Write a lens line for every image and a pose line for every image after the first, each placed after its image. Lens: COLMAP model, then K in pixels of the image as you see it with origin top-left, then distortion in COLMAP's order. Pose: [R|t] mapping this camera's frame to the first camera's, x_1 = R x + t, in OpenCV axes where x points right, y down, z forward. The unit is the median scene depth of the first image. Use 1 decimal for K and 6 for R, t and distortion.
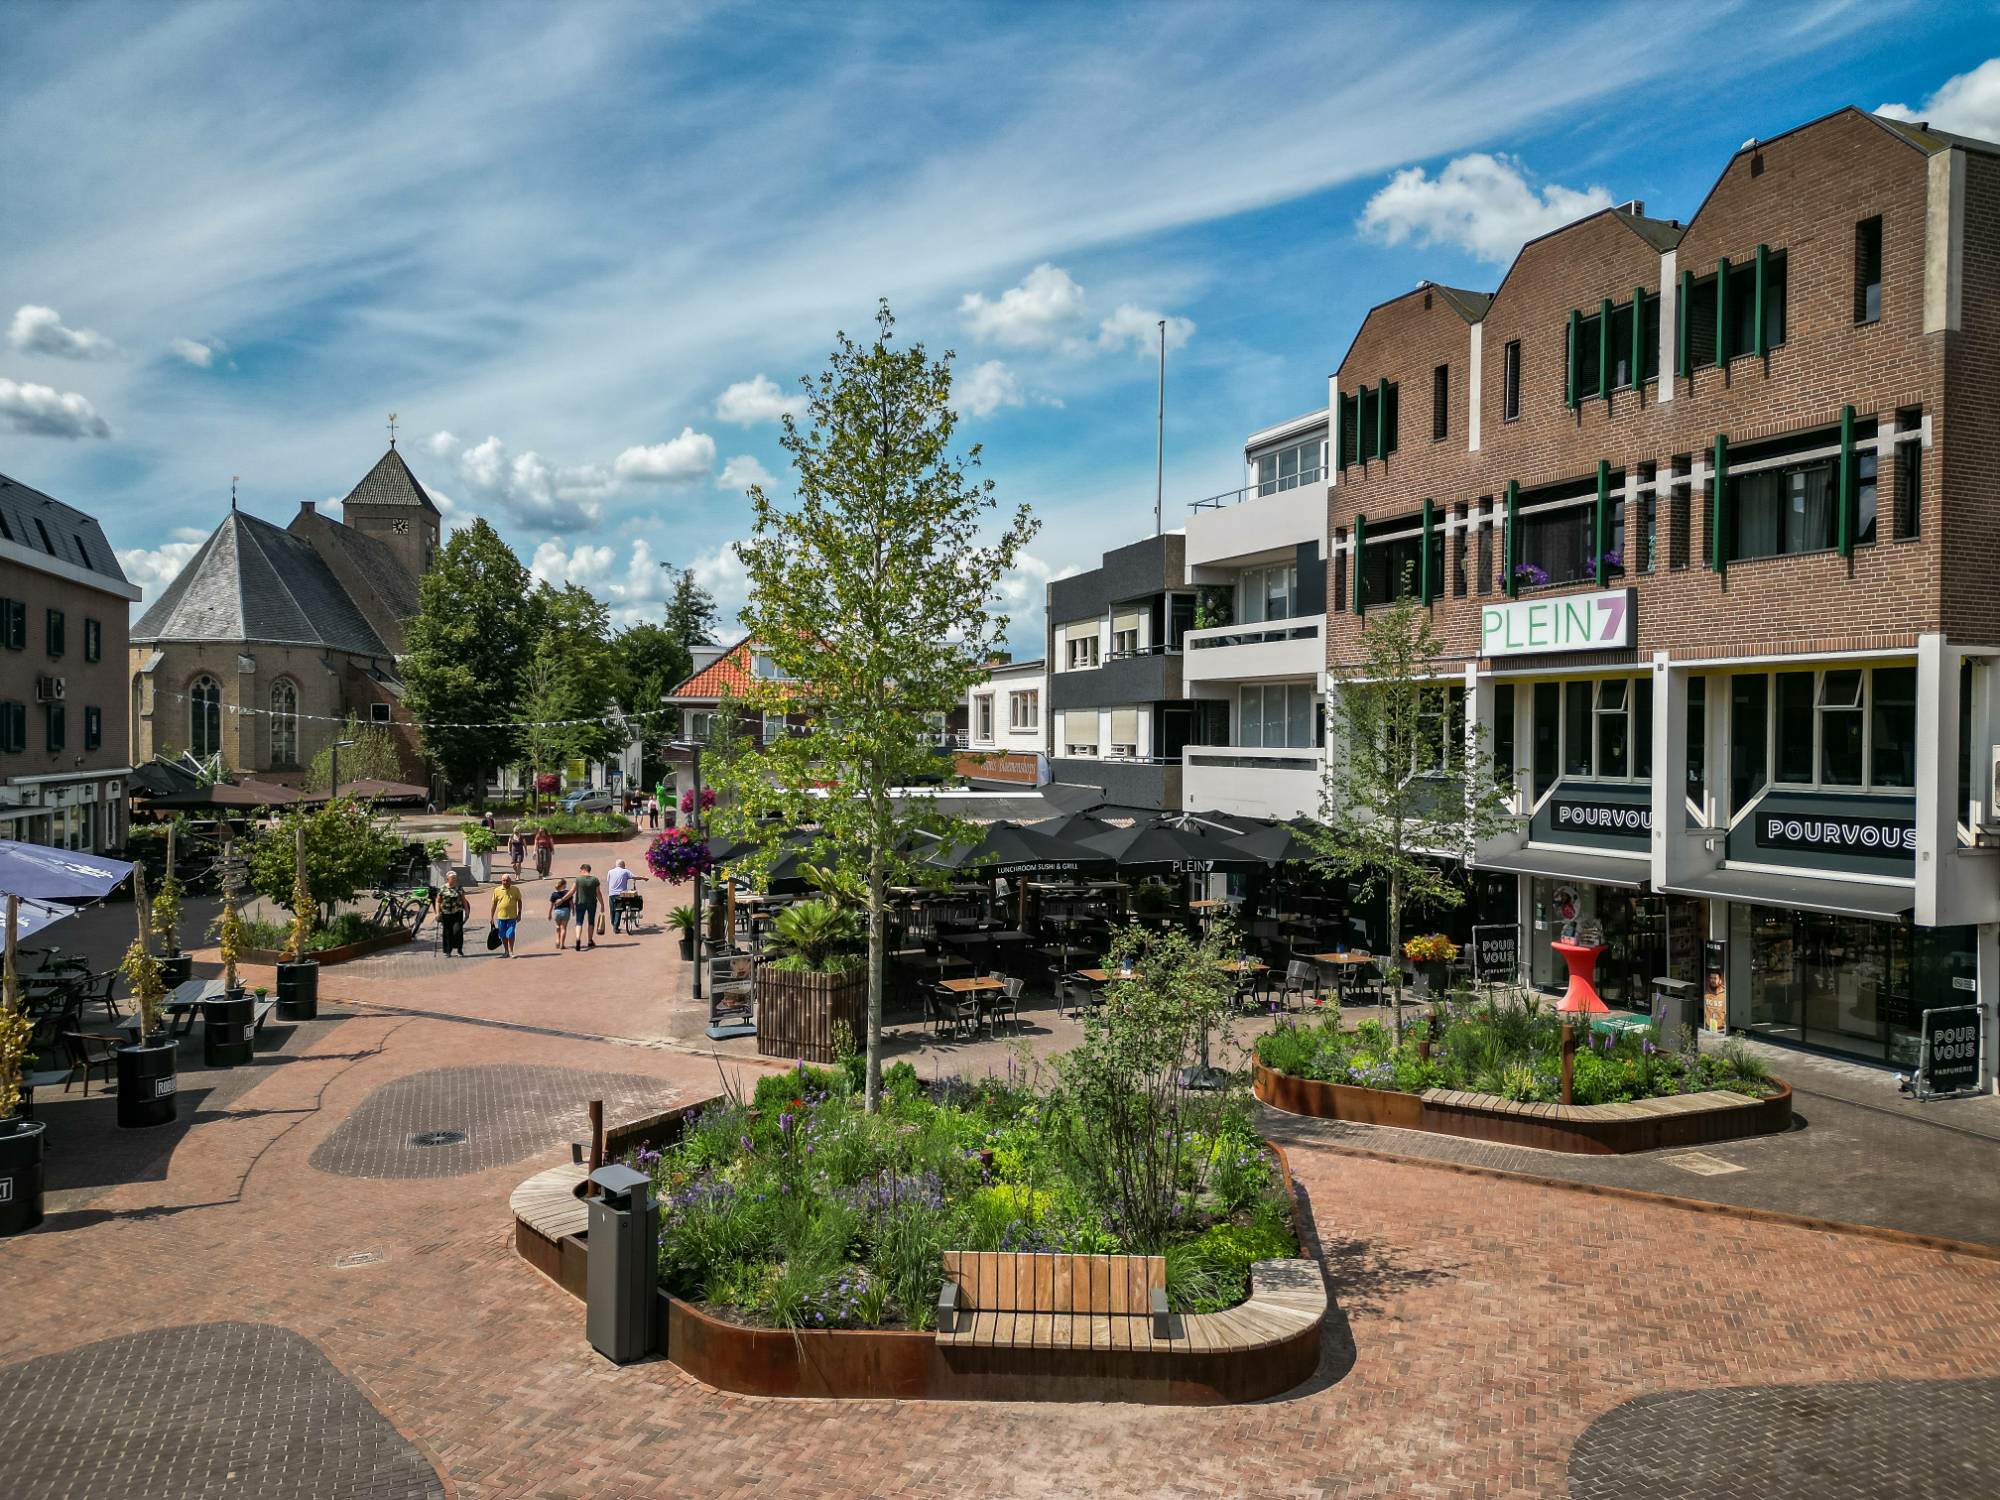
lens RADIAL K [[1400.4, 0, 1010.5], [0, 1400.4, 748.2], [0, 0, 1]] dist [0.053202, -0.036806]
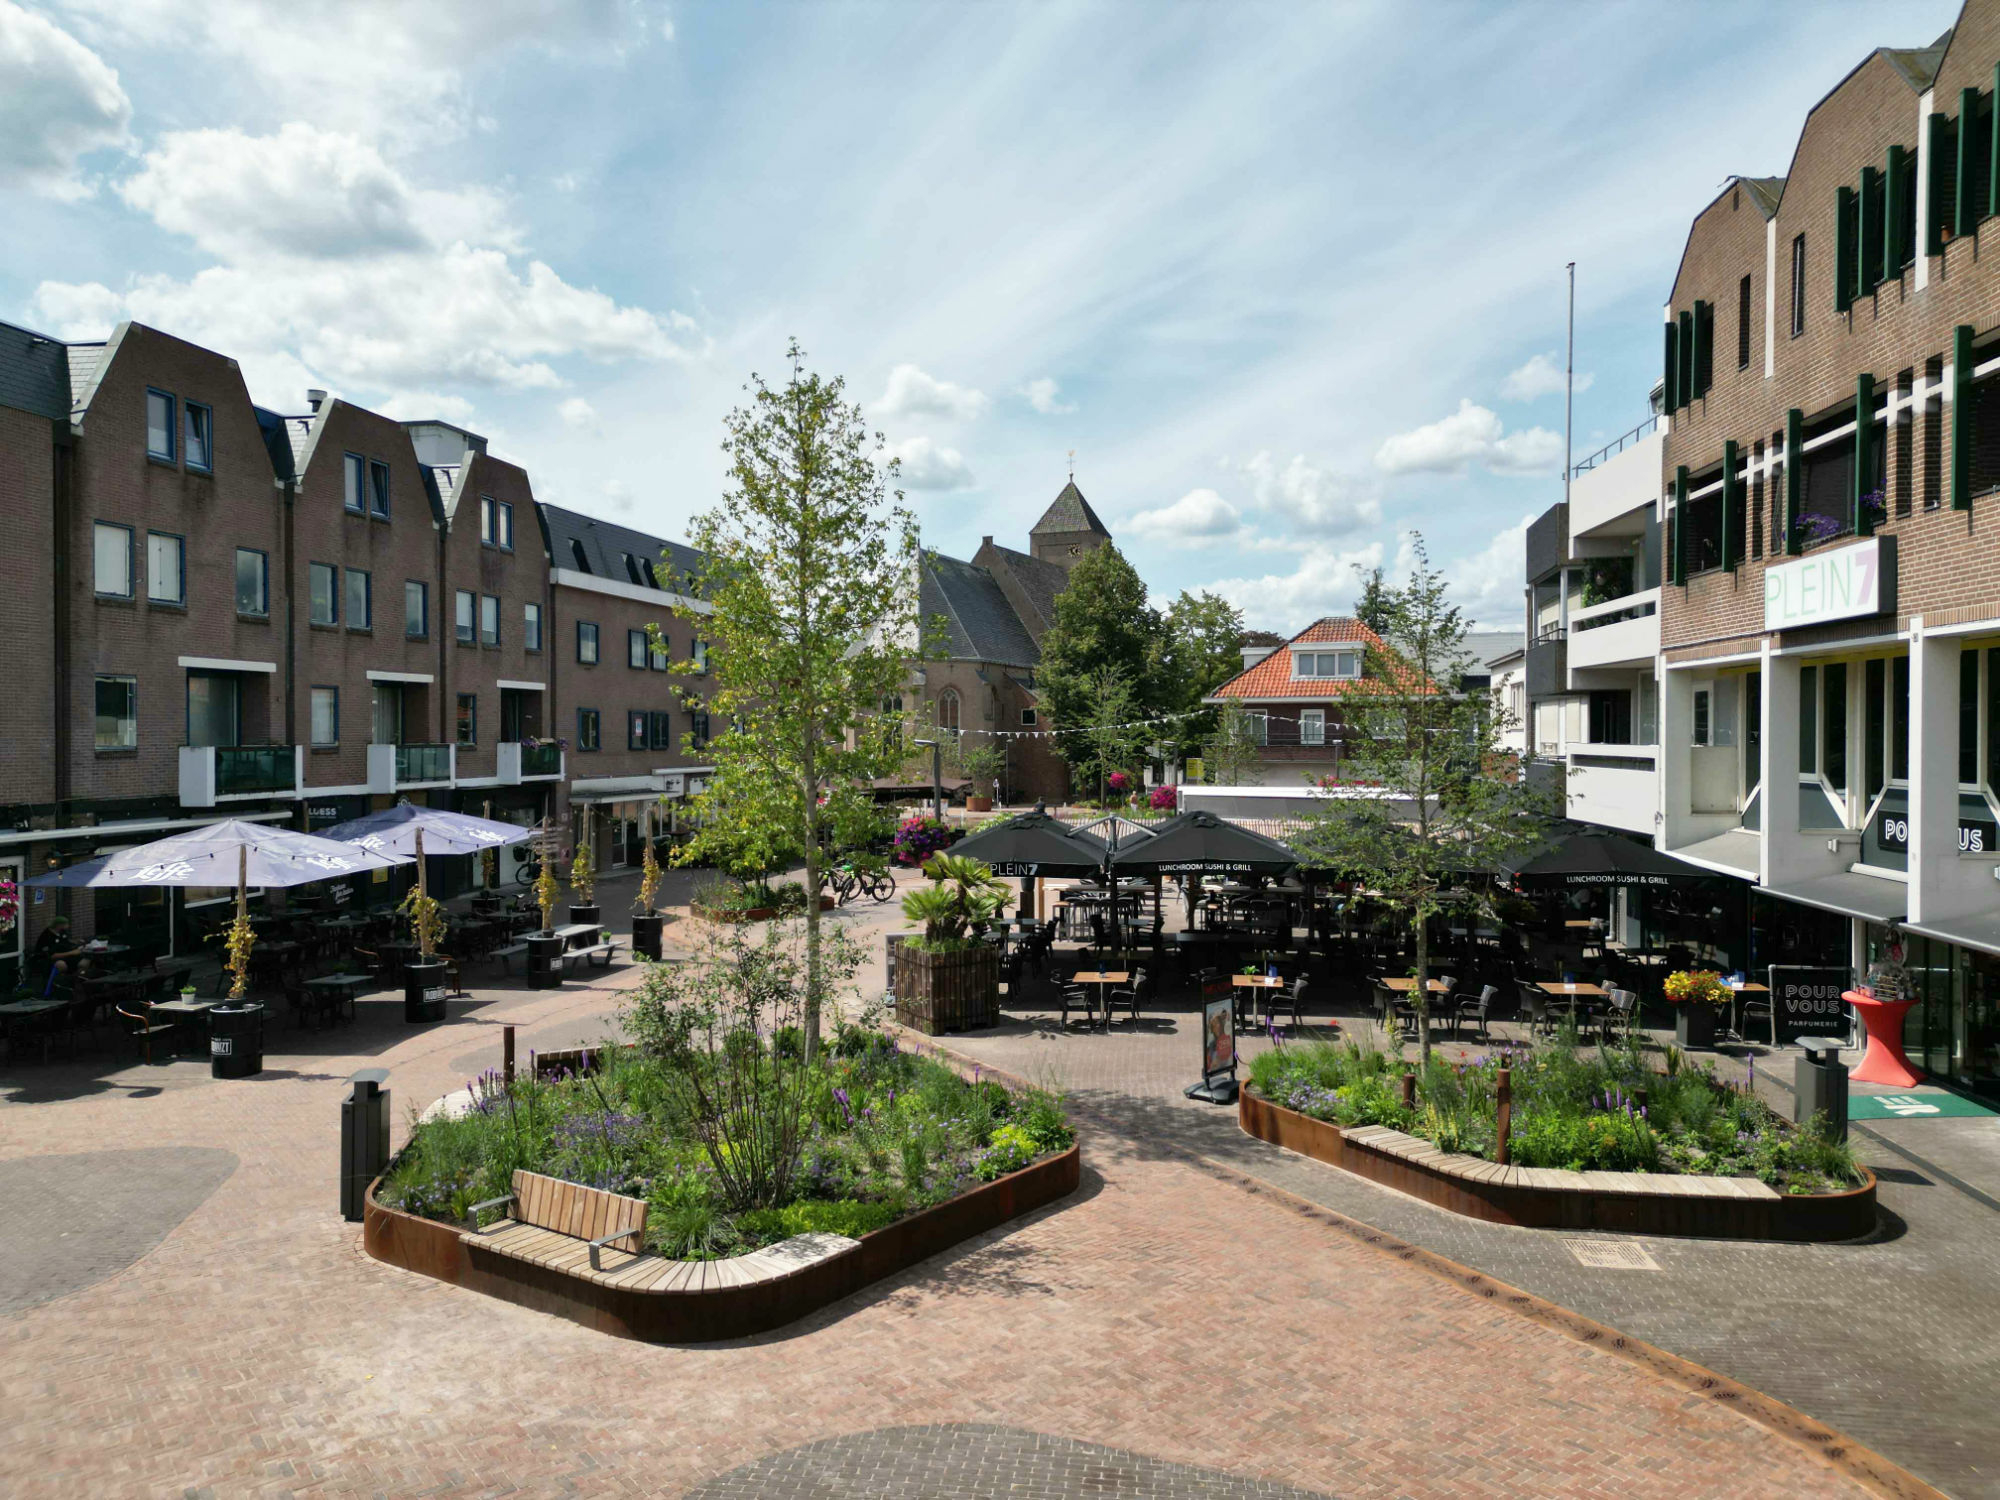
lens RADIAL K [[1400.4, 0, 1003.0], [0, 1400.4, 744.4], [0, 0, 1]] dist [0.053202, -0.036806]
pose [[0.862873, -0.001628, -0.505418, 0.378030], [-0.000310, 0.999993, -0.003752, 0.003235], [0.505420, 0.003394, 0.862867, 0.079417]]
